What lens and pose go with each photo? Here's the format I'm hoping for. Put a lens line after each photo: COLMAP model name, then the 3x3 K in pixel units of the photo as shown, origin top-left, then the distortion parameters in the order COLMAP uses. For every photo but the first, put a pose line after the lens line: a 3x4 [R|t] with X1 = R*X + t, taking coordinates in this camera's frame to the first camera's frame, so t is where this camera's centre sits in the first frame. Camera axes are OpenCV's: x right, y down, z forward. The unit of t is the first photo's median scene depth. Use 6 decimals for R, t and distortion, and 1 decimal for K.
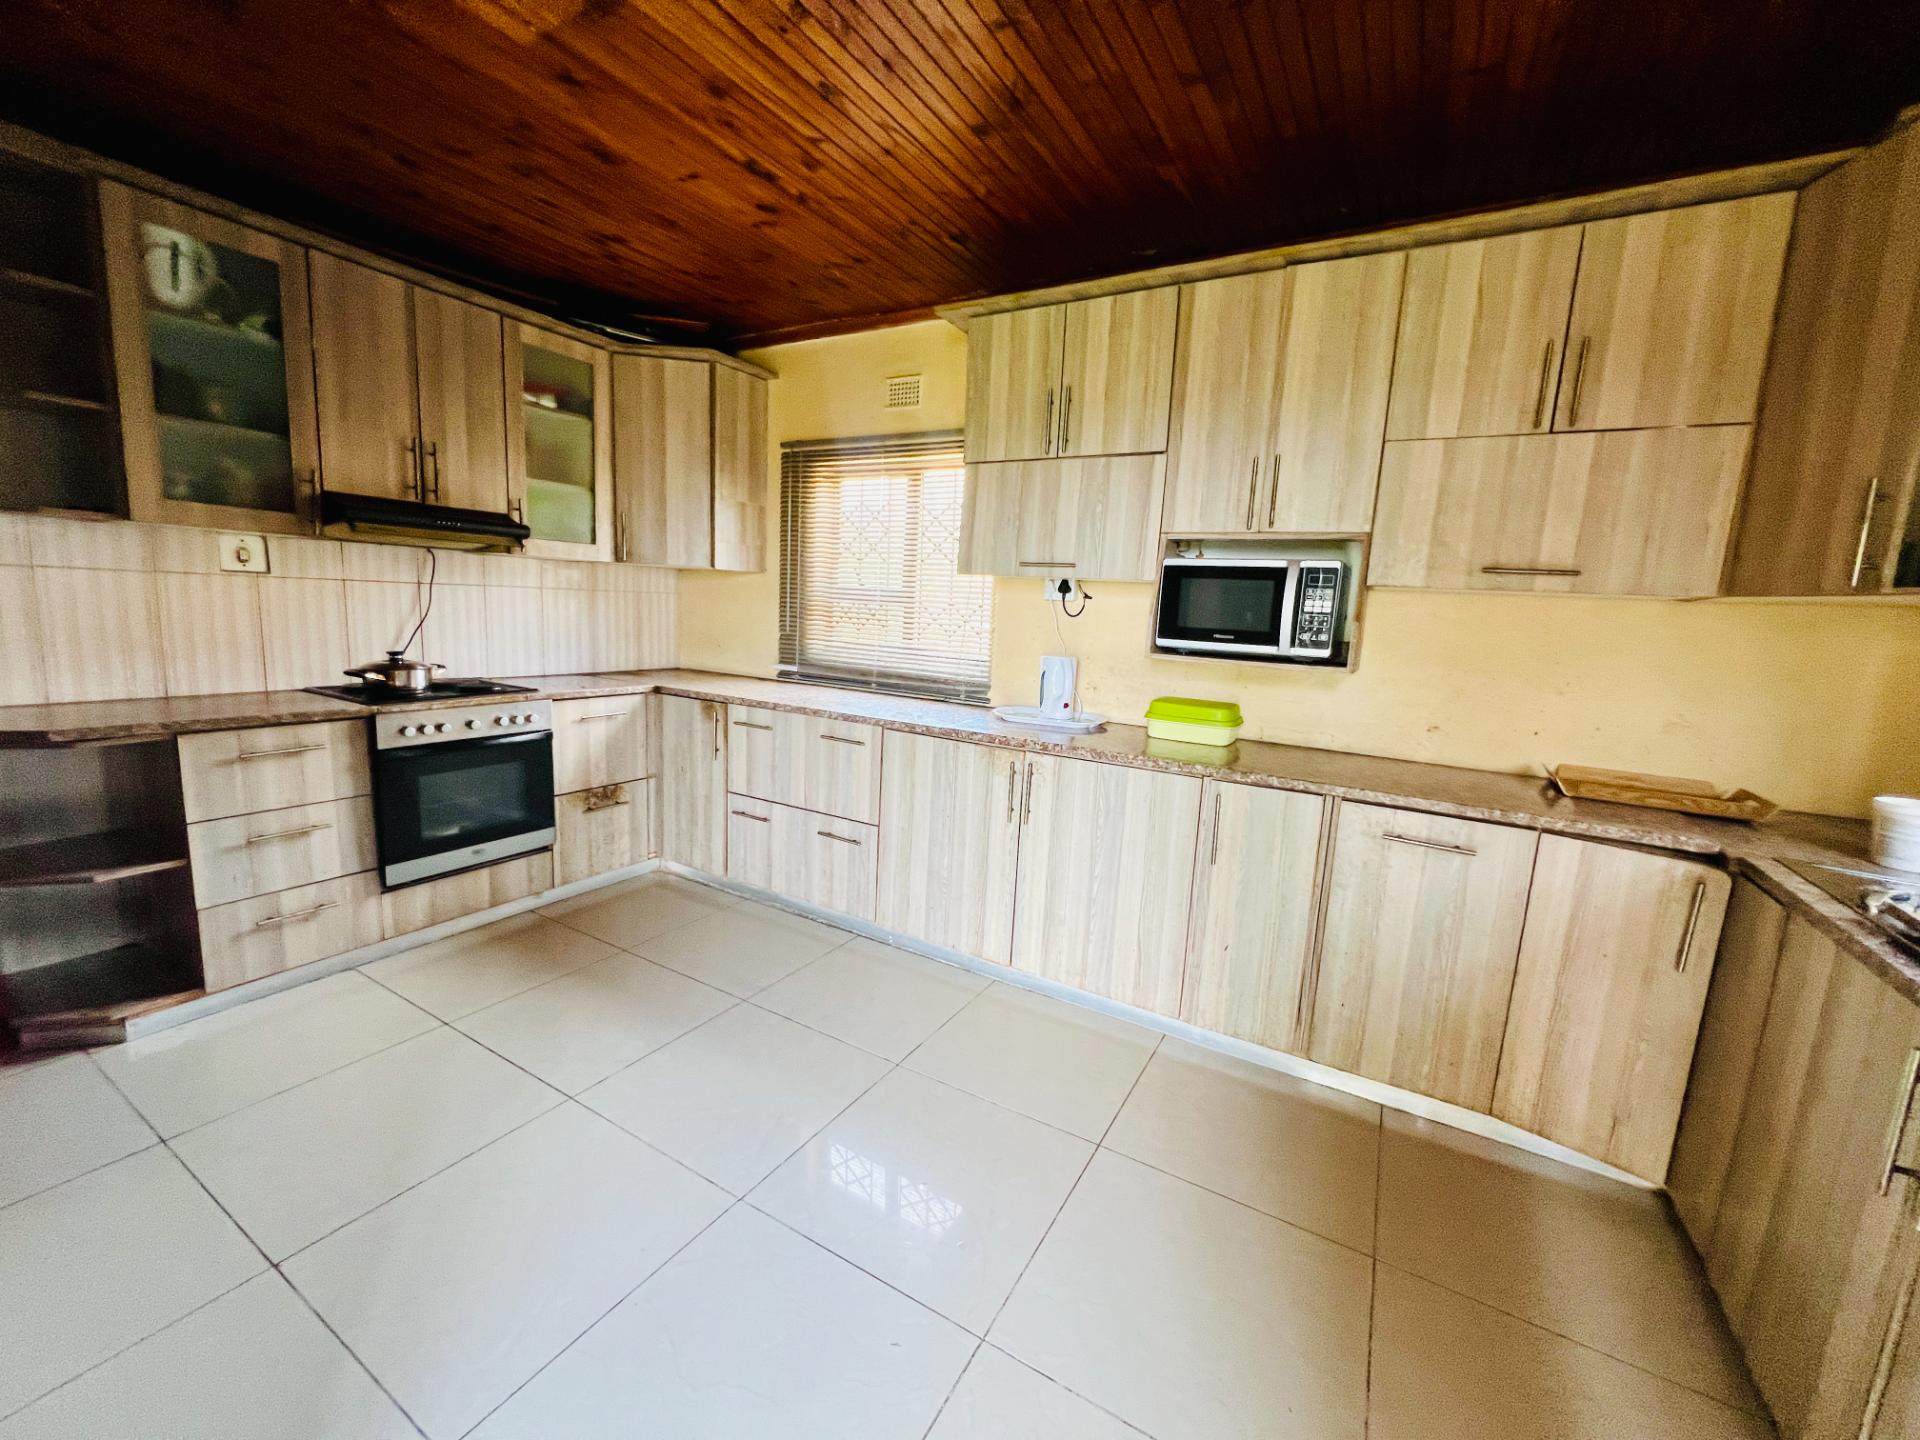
lens RADIAL K [[766.2, 0, 958.1], [0, 766.2, 717.8], [0, 0, 1]] dist [-0.004360, 0.001044]
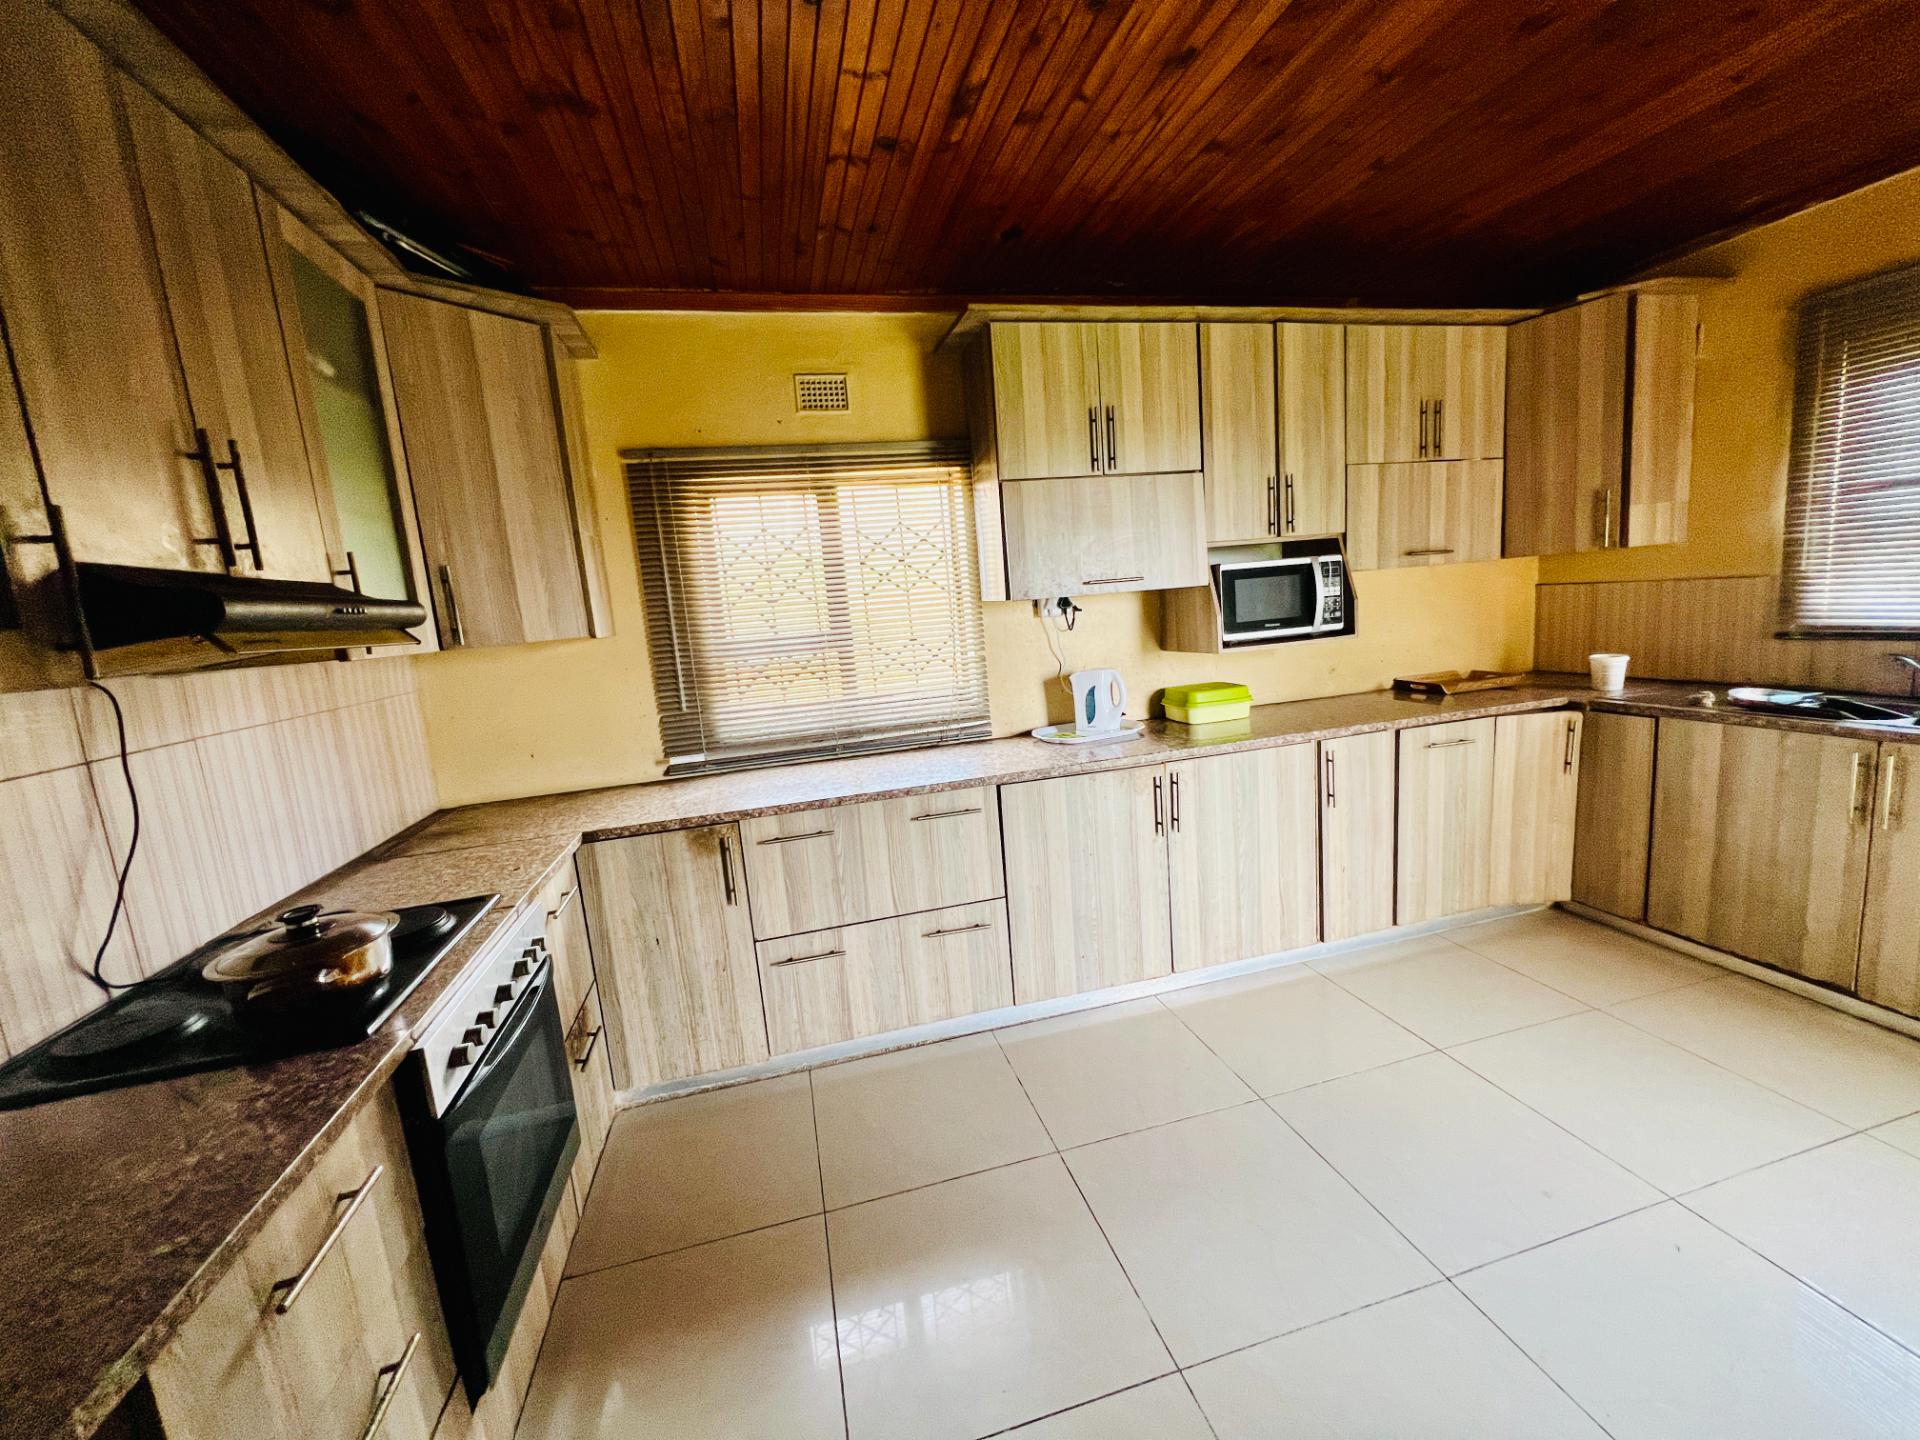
lens RADIAL K [[766.2, 0, 958.1], [0, 766.2, 717.8], [0, 0, 1]] dist [-0.004360, 0.001044]
pose [[0.706608, -0.212647, 0.674898, -0.770559], [0.220072, 0.972518, 0.076010, -0.150323], [-0.672513, 0.094817, 0.733986, 0.426280]]
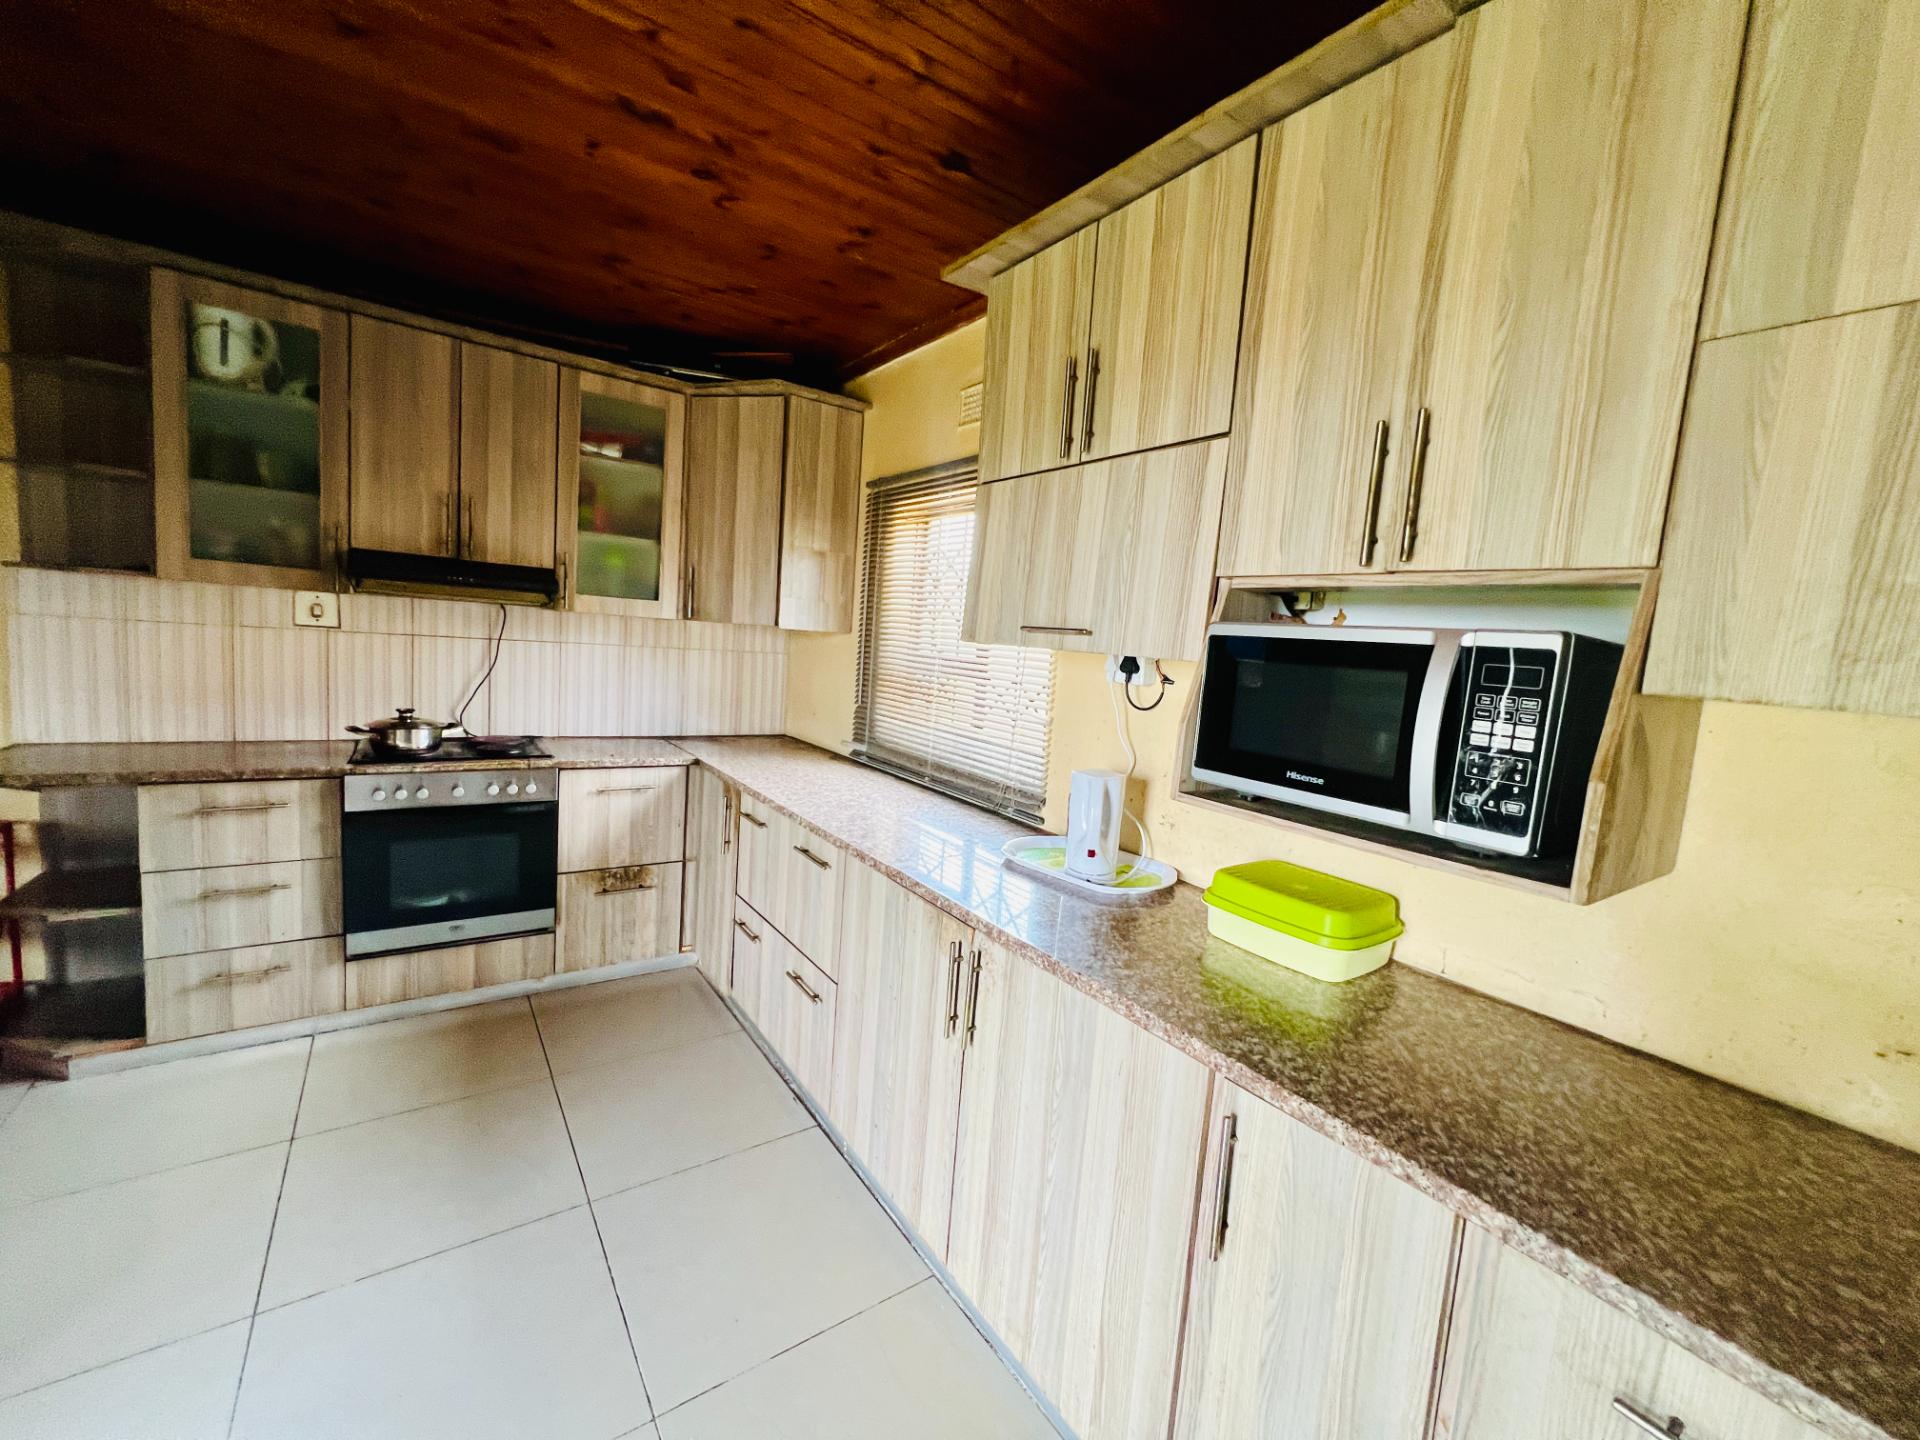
lens RADIAL K [[766.2, 0, 958.1], [0, 766.2, 717.8], [0, 0, 1]] dist [-0.004360, 0.001044]
pose [[0.912597, 0.060173, -0.404408, 0.311592], [-0.089419, 0.994540, -0.053807, -0.089756], [0.398962, 0.085266, 0.912995, 0.410018]]
